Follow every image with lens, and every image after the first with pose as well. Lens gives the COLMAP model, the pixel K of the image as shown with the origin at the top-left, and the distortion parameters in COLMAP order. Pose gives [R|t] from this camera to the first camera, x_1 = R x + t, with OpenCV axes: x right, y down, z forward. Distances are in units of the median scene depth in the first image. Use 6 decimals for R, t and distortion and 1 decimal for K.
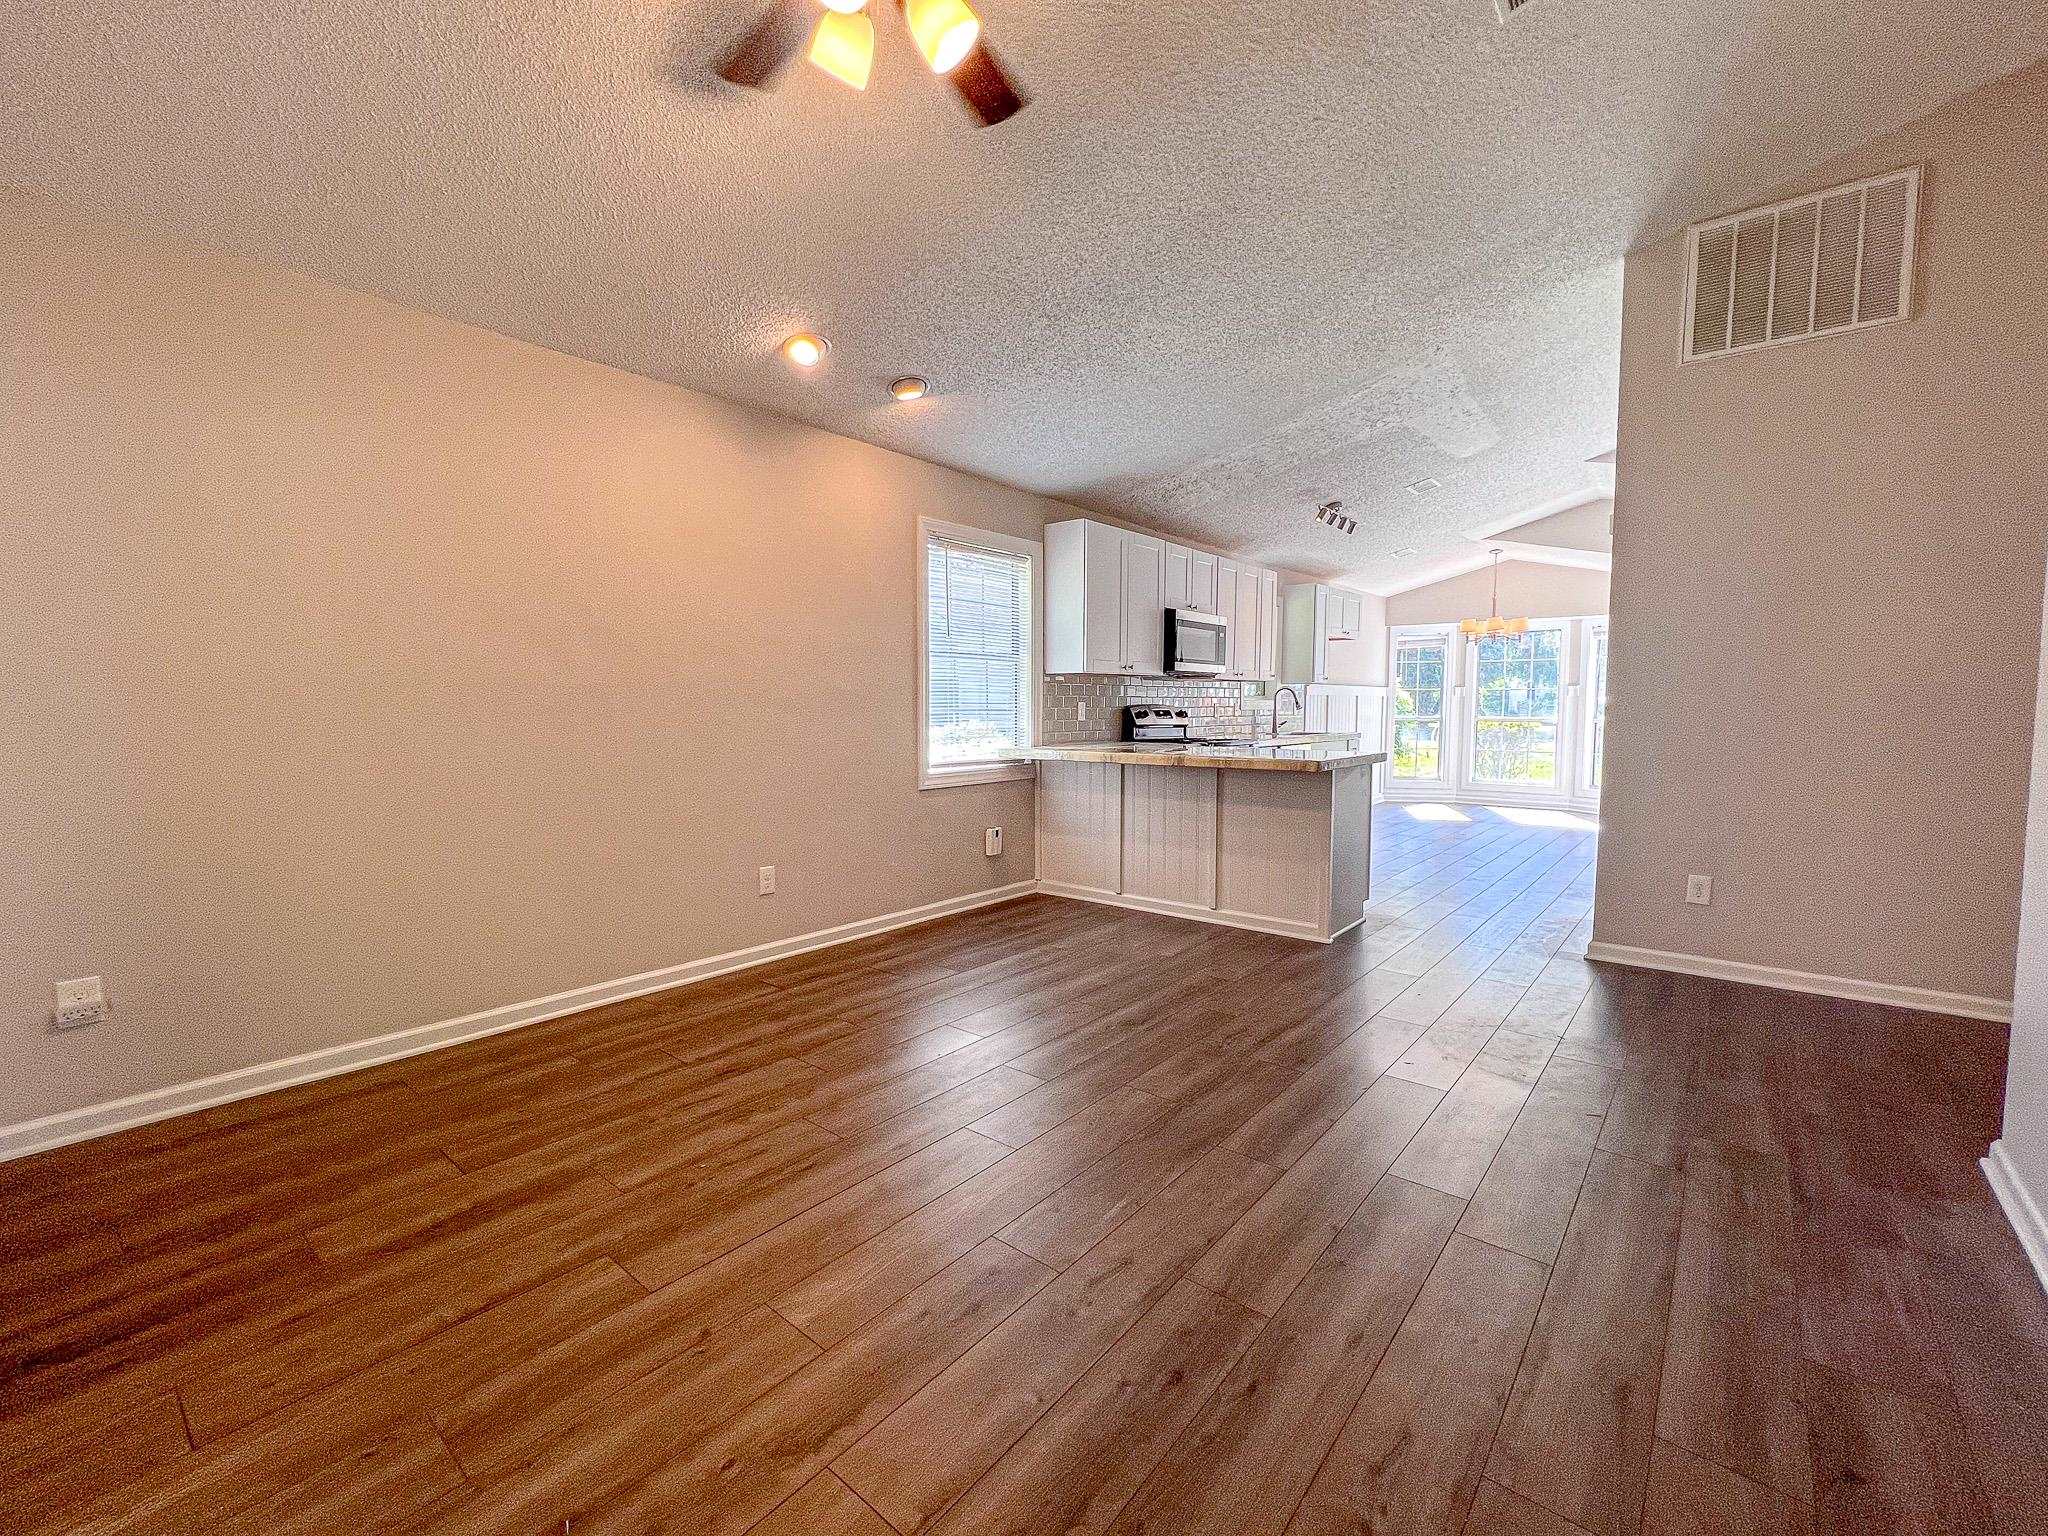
lens RADIAL K [[868.3, 0, 1019.4], [0, 868.3, 769.7], [0, 0, 1]] dist [-0.001964, -0.000203]
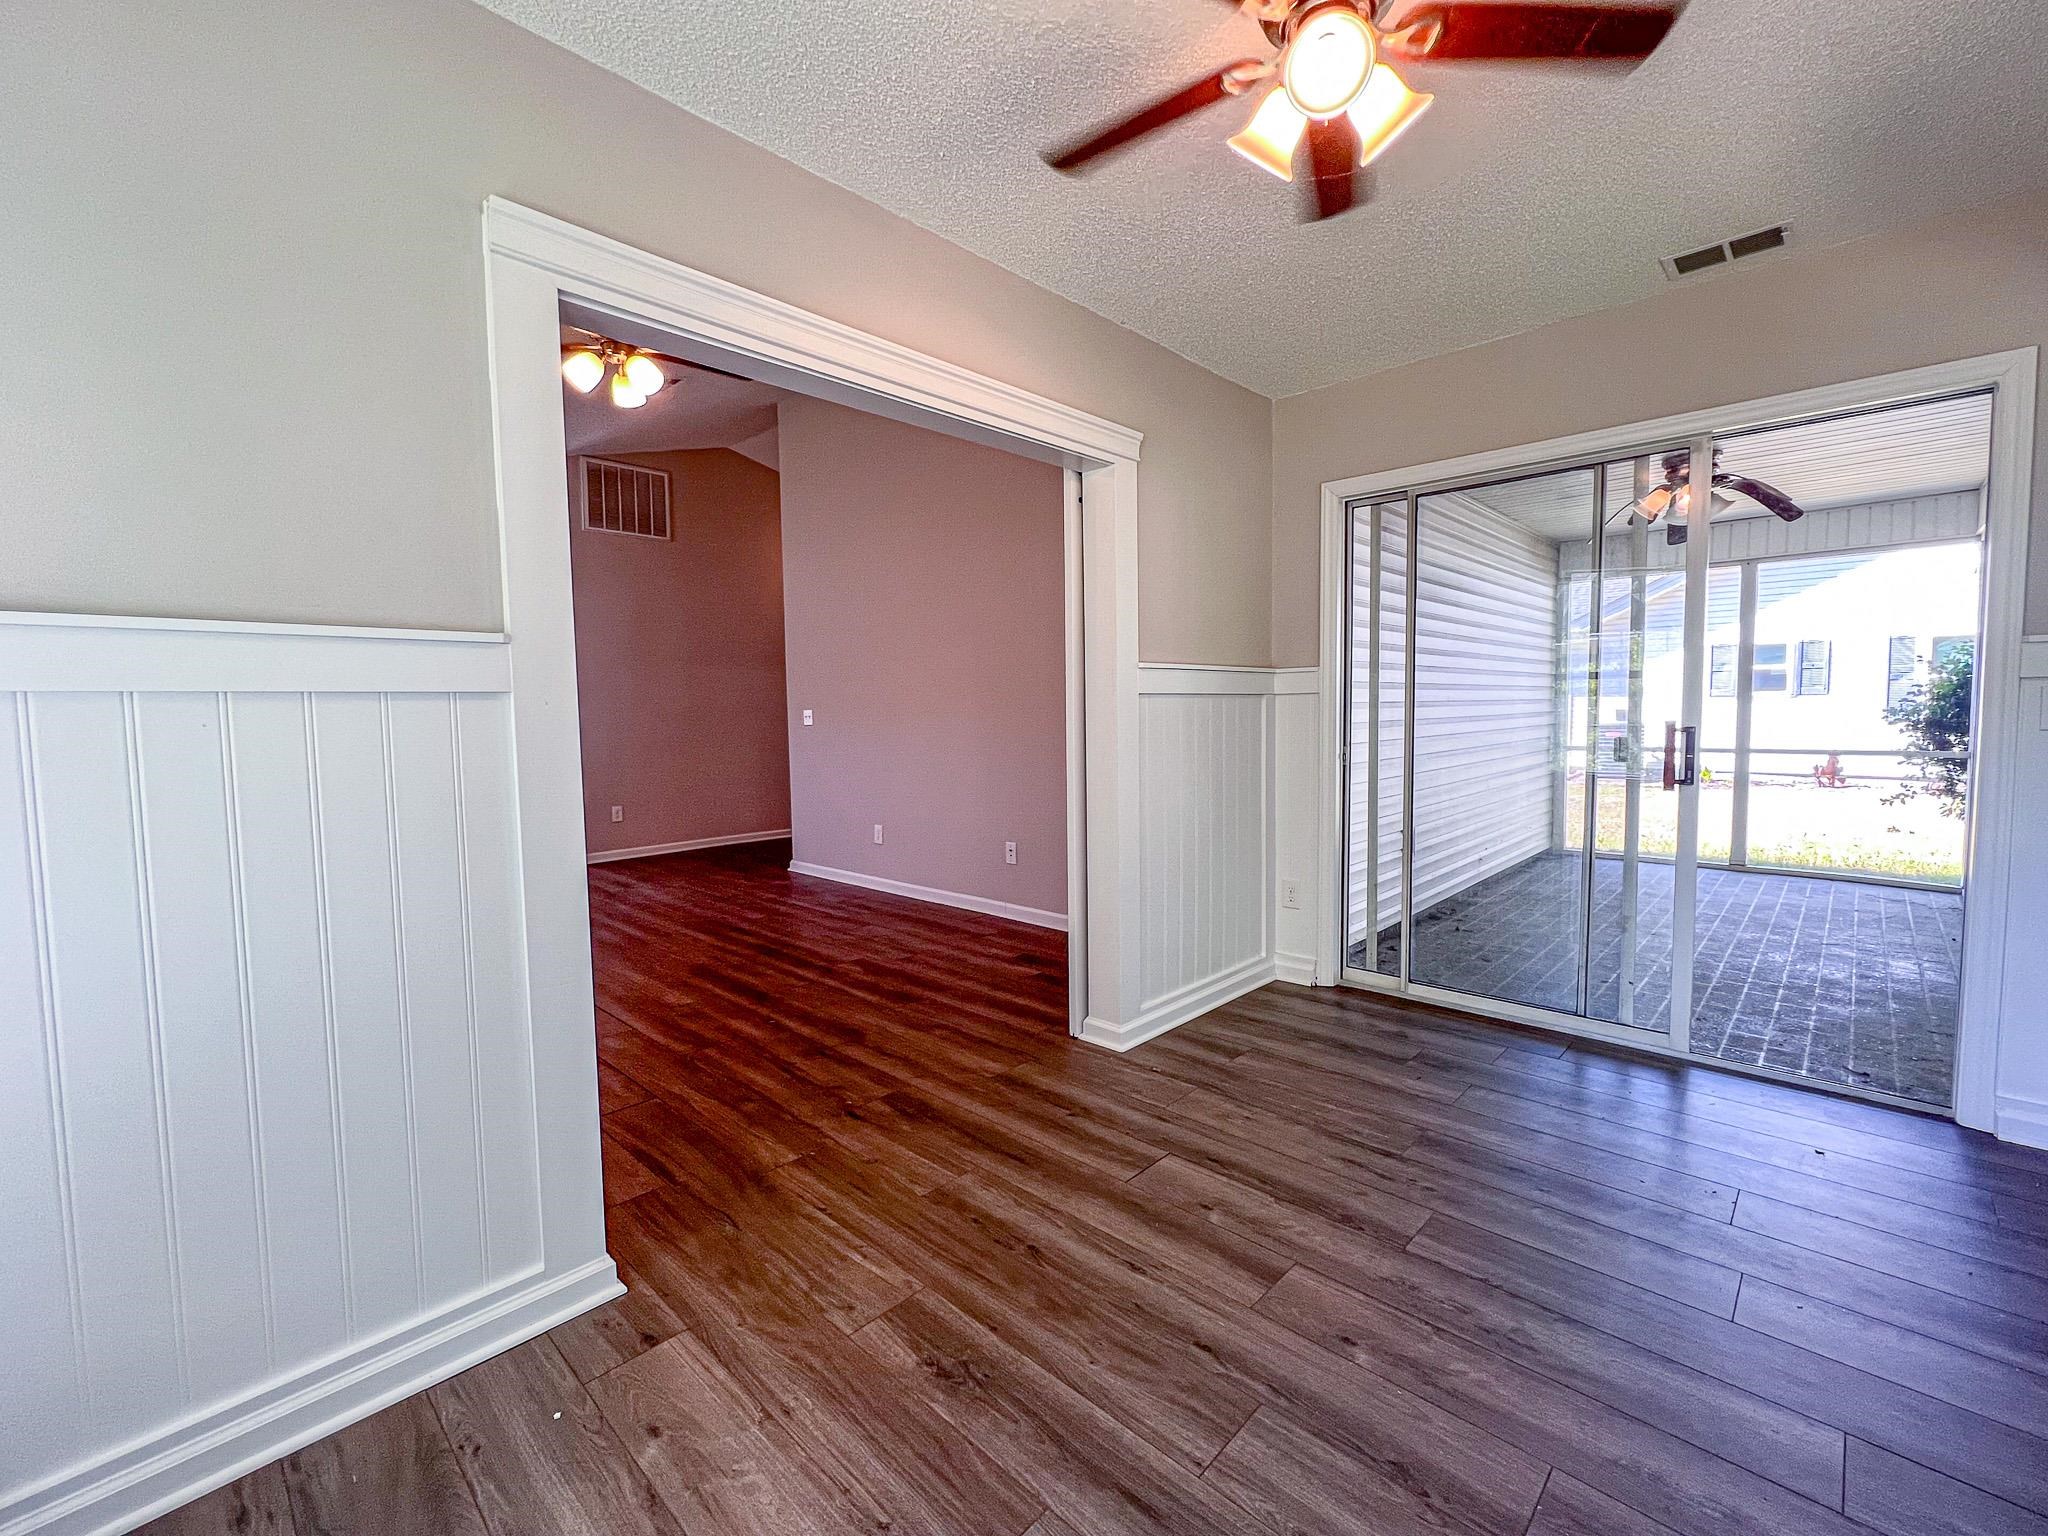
lens RADIAL K [[860.7, 0, 1019.8], [0, 860.7, 760.8], [0, 0, 1]] dist [-0.001631, -0.000122]
pose [[0.071339, -0.062226, 0.995509, -1.267909], [0.089528, 0.994423, 0.055743, -0.002724], [-0.993426, 0.085149, 0.076512, -0.018557]]
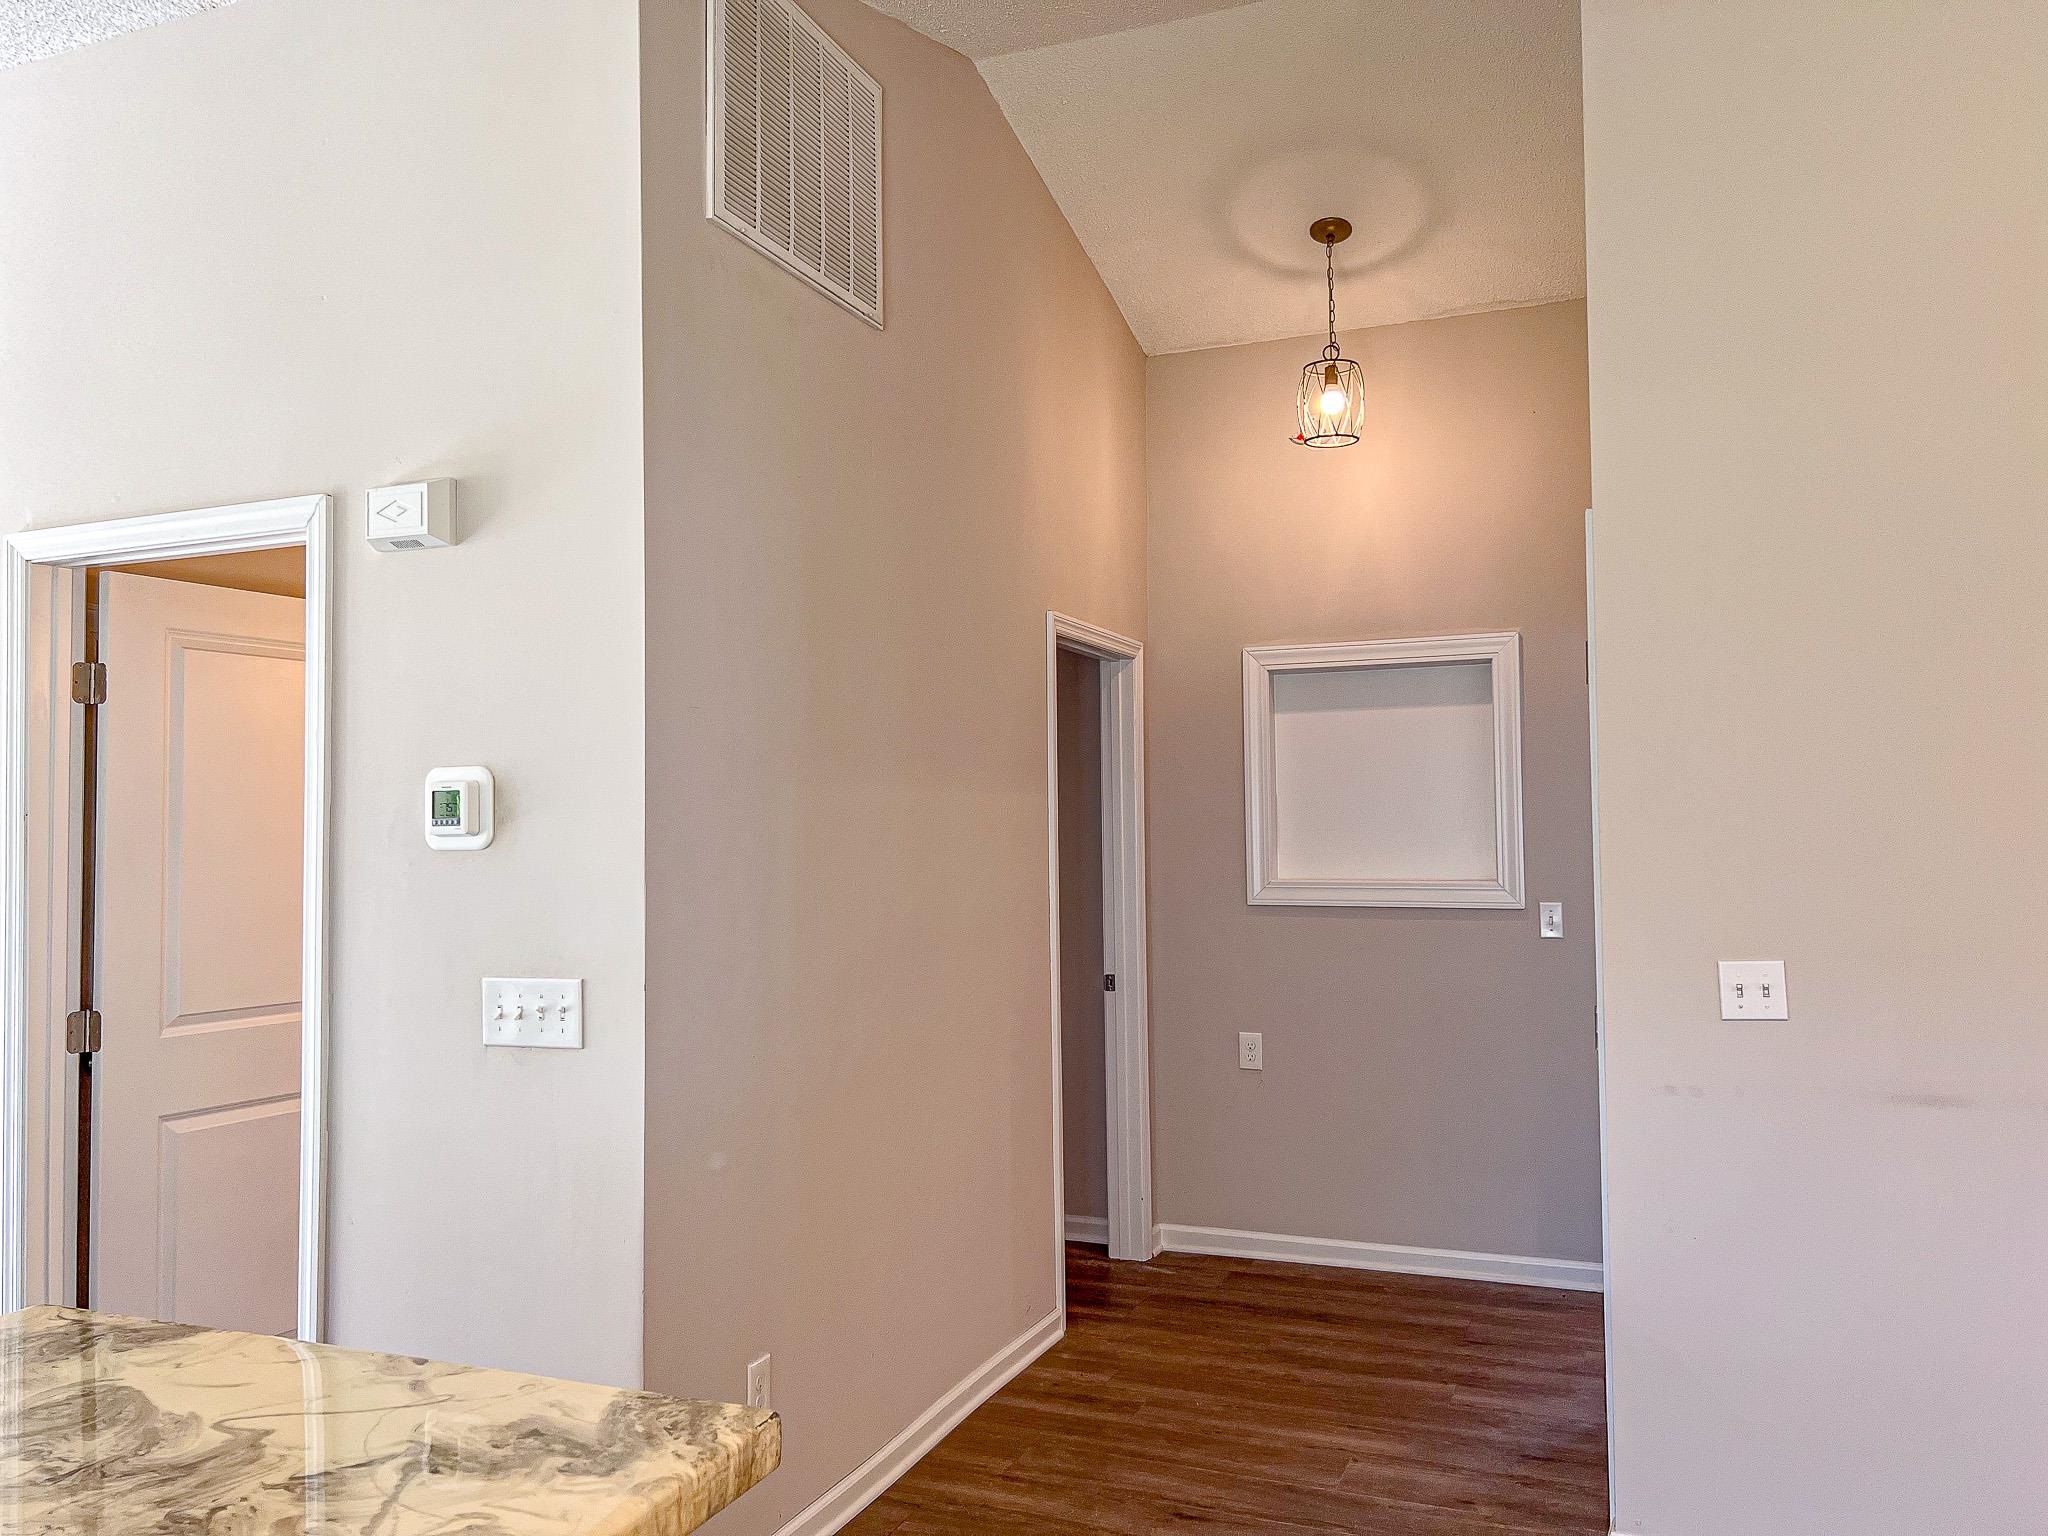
lens RADIAL K [[1518.8, 0, 1024.0], [0, 1518.8, 768.0], [0, 0, 1]] dist [-0.003298, -0.001376]
pose [[-0.295254, 0.041365, 0.954523, -0.024113], [0.079265, 0.996679, -0.018674, -0.199099], [-0.952125, 0.070147, -0.297553, 1.373591]]
